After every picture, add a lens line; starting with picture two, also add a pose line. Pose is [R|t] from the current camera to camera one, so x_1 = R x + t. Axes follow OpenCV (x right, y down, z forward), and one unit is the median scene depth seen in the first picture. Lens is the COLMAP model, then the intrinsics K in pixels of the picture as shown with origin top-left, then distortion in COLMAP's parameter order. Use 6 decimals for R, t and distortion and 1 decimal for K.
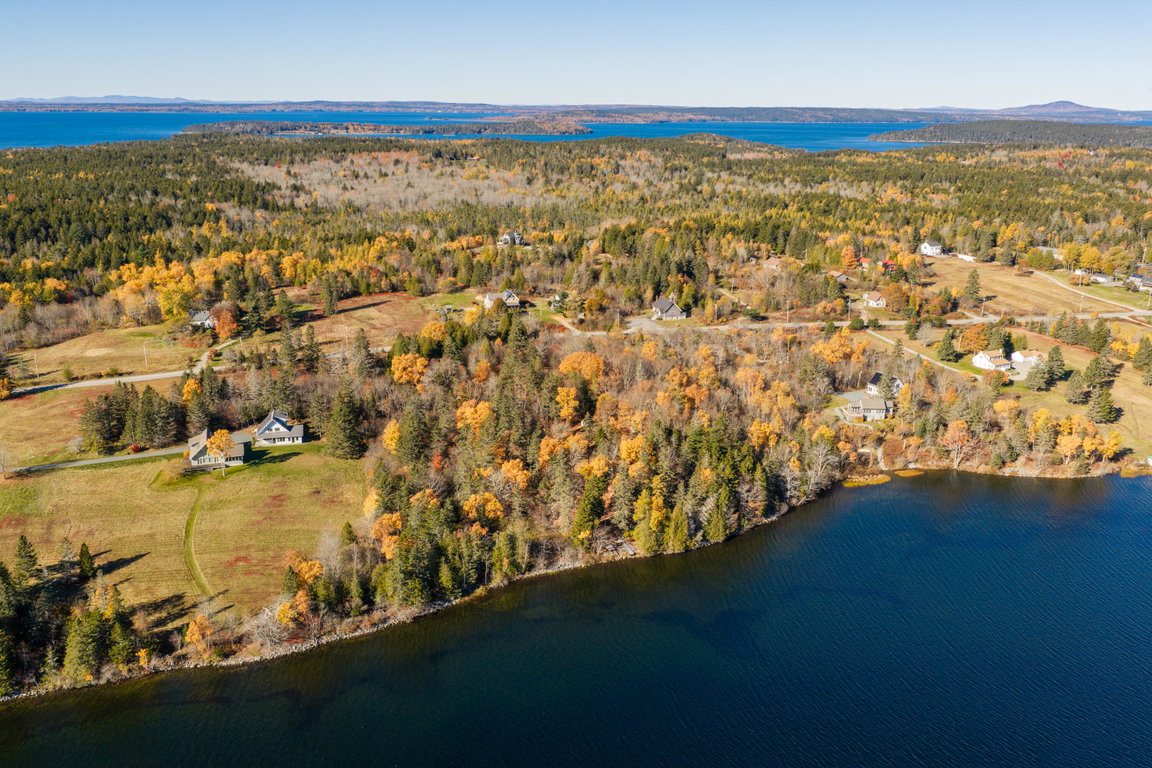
lens RADIAL K [[952.2, 0, 576.2], [0, 952.2, 384.2], [0, 0, 1]] dist [0.023356, -0.042103]
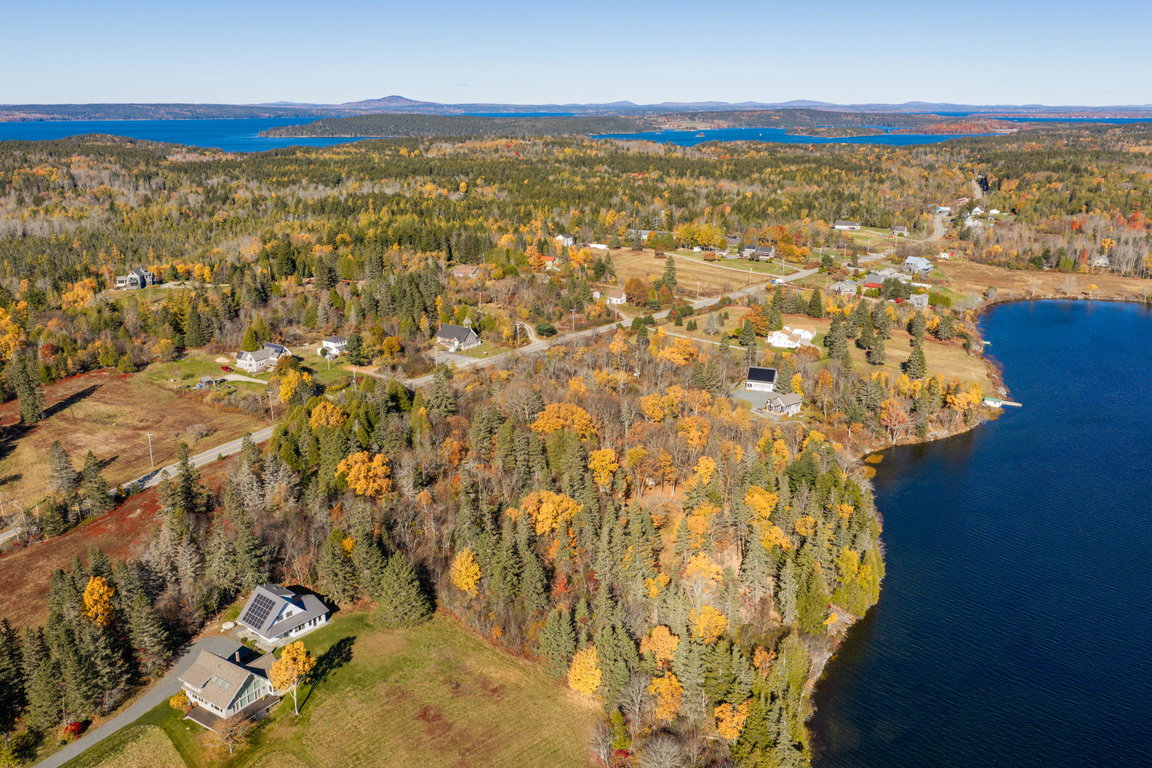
lens RADIAL K [[952.2, 0, 572.7], [0, 952.2, 387.6], [0, 0, 1]] dist [0.023356, -0.042103]
pose [[0.796405, -0.180782, 0.577110, -0.183422], [0.176326, 0.982226, 0.064358, -0.039757], [-0.578487, 0.050505, 0.814126, 0.132277]]
